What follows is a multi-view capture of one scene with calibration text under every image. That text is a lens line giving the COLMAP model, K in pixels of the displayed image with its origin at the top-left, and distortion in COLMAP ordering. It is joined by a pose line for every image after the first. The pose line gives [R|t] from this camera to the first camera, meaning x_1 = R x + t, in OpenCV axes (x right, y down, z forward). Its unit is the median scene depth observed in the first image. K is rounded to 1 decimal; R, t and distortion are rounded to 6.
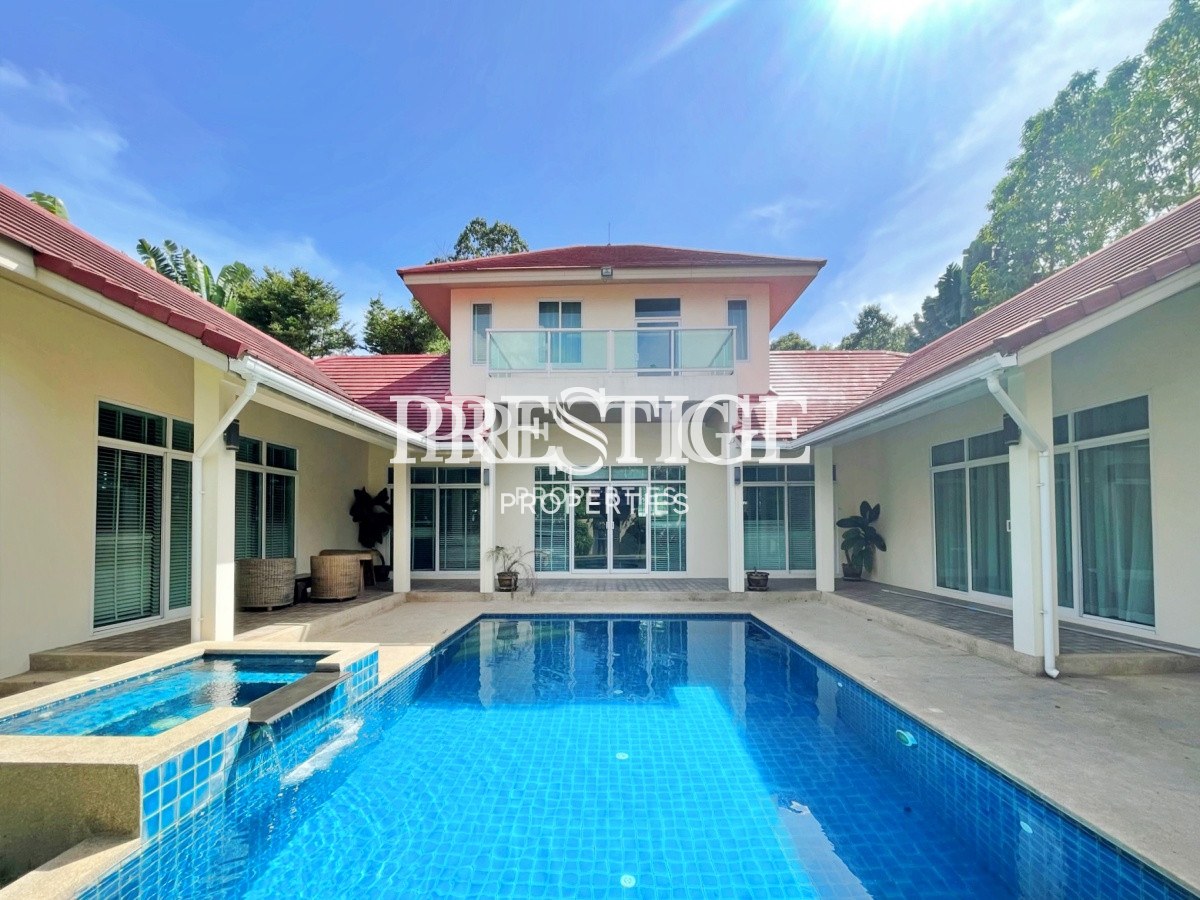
lens RADIAL K [[553.5, 0, 597.6], [0, 553.5, 518.2], [0, 0, 1]] dist [0.018161, -0.017140]
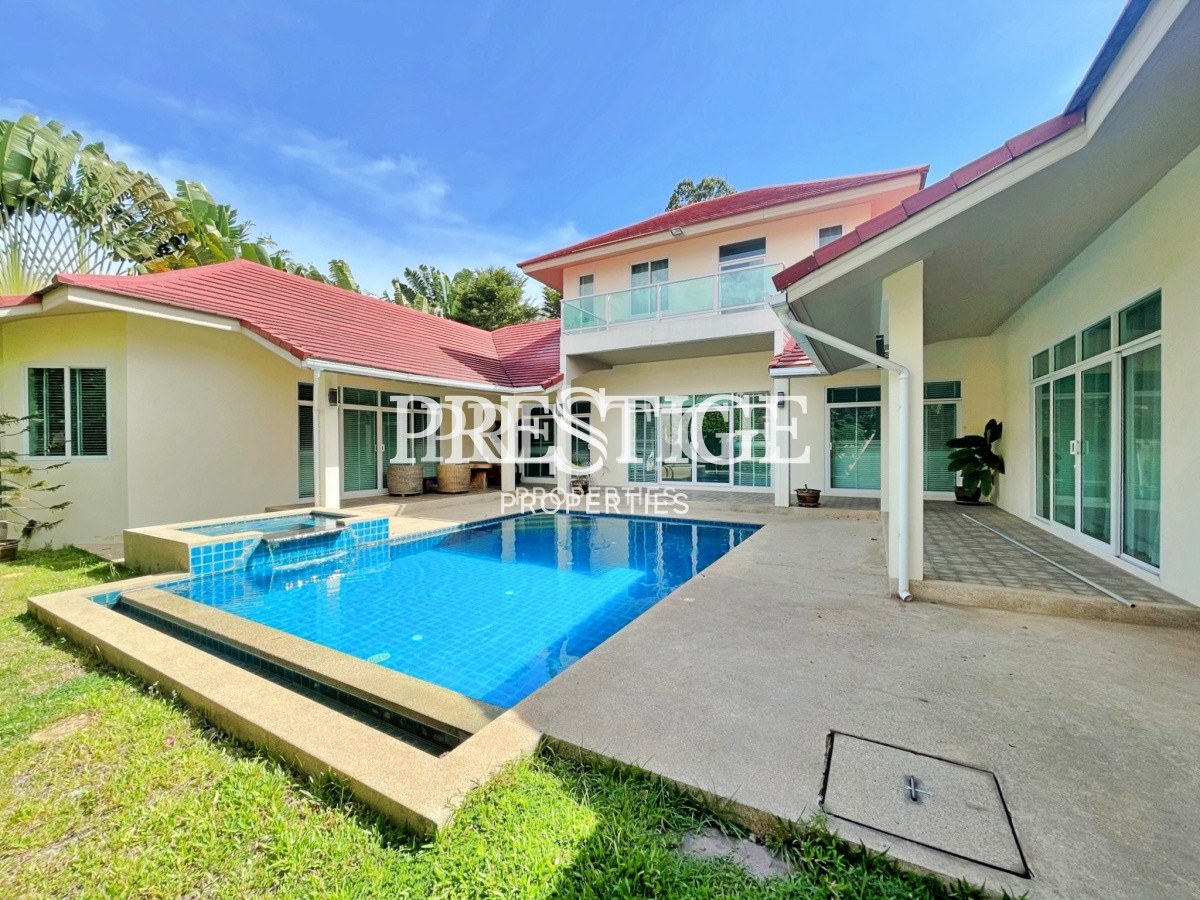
lens RADIAL K [[489.7, 0, 600.0], [0, 489.7, 450.0], [0, 0, 1]] dist [-0.004694, -0.000168]
pose [[0.885370, 0.006838, -0.464836, 0.354068], [0.005867, 0.999648, 0.025879, -0.004783], [0.464849, -0.025640, 0.885018, -0.014191]]
